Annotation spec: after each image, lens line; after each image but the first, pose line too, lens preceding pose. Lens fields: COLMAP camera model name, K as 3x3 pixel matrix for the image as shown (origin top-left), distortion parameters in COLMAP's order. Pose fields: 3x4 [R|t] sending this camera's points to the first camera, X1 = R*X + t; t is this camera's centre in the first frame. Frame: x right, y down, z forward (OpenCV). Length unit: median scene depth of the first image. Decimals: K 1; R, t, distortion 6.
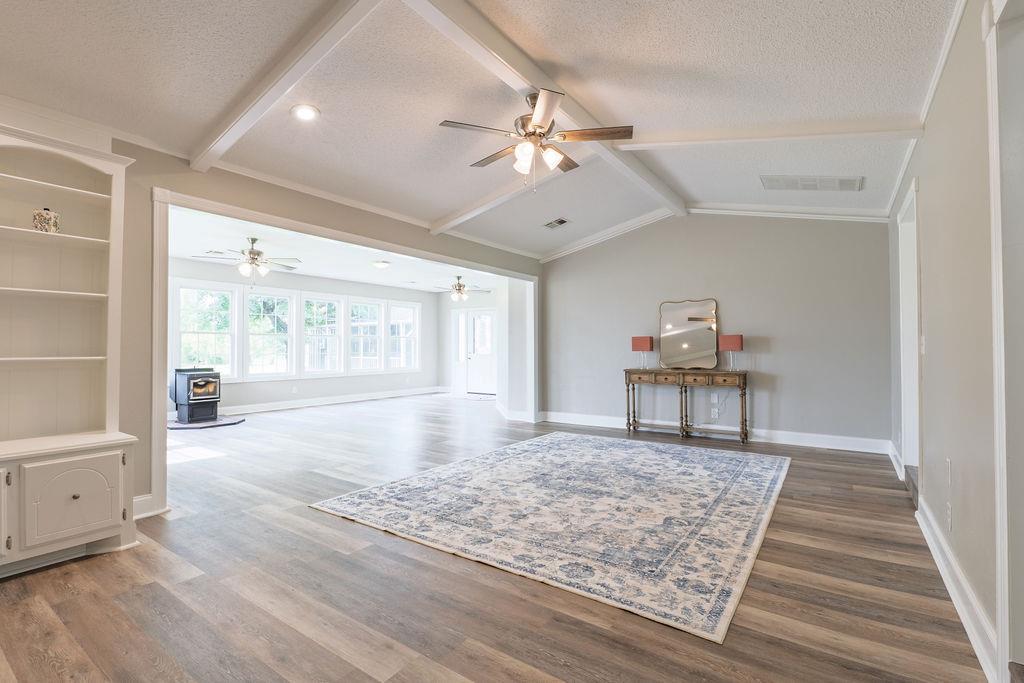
lens RADIAL K [[469.4, 0, 511.6], [0, 469.4, 339.8], [0, 0, 1]] dist [-0.006119, -0.000108]
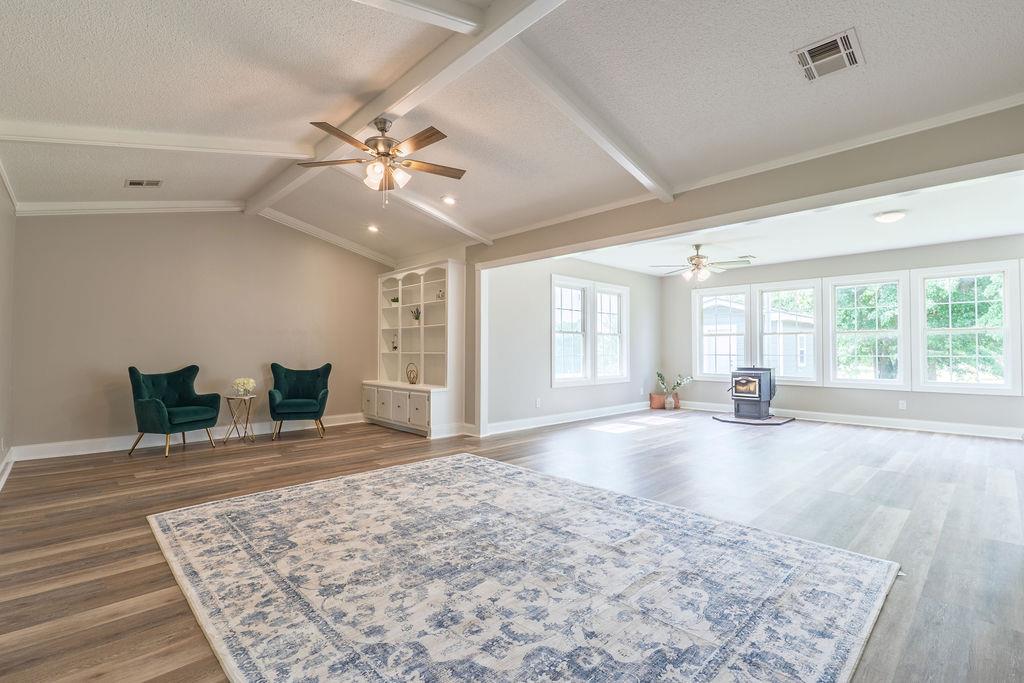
lens RADIAL K [[463.6, 0, 512.0], [0, 463.6, 341.5], [0, 0, 1]] dist [-0.010478, -0.000070]
pose [[-0.190418, -0.014876, -0.981590, 1.018072], [0.017169, 0.999682, -0.018480, 0.024399], [0.981553, -0.020372, -0.190102, 1.446578]]
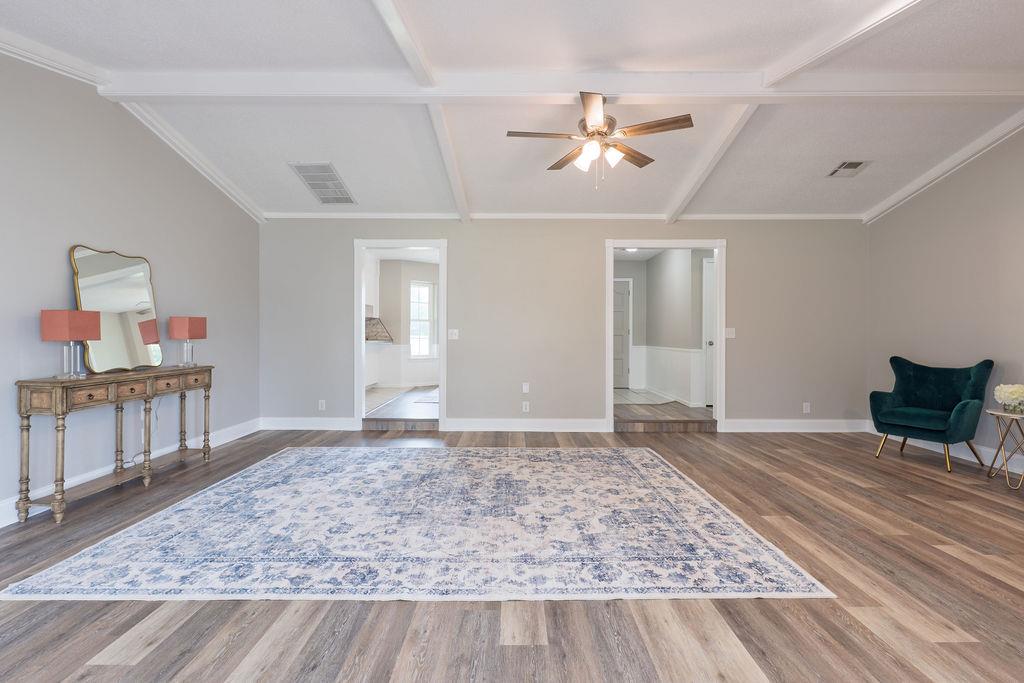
lens RADIAL K [[471.9, 0, 511.9], [0, 471.9, 335.7], [0, 0, 1]] dist [-0.004701, 0.000120]
pose [[-0.576460, 0.001768, 0.817123, -0.691010], [-0.016037, 0.999781, -0.013477, 0.033640], [-0.816968, -0.020873, -0.576306, 1.705808]]
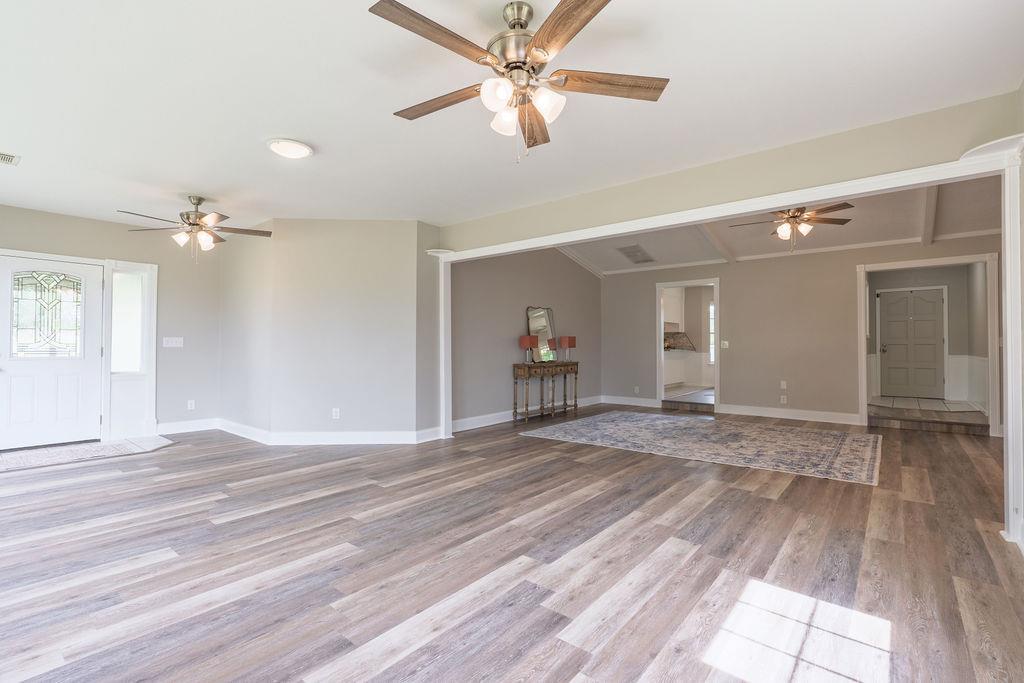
lens RADIAL K [[469.4, 0, 511.6], [0, 469.4, 339.8], [0, 0, 1]] dist [-0.006119, -0.000108]
pose [[0.071672, 0.016644, 0.997289, -1.616874], [-0.018046, 0.999719, -0.015388, 0.040788], [-0.997265, -0.016894, 0.071952, 1.802325]]
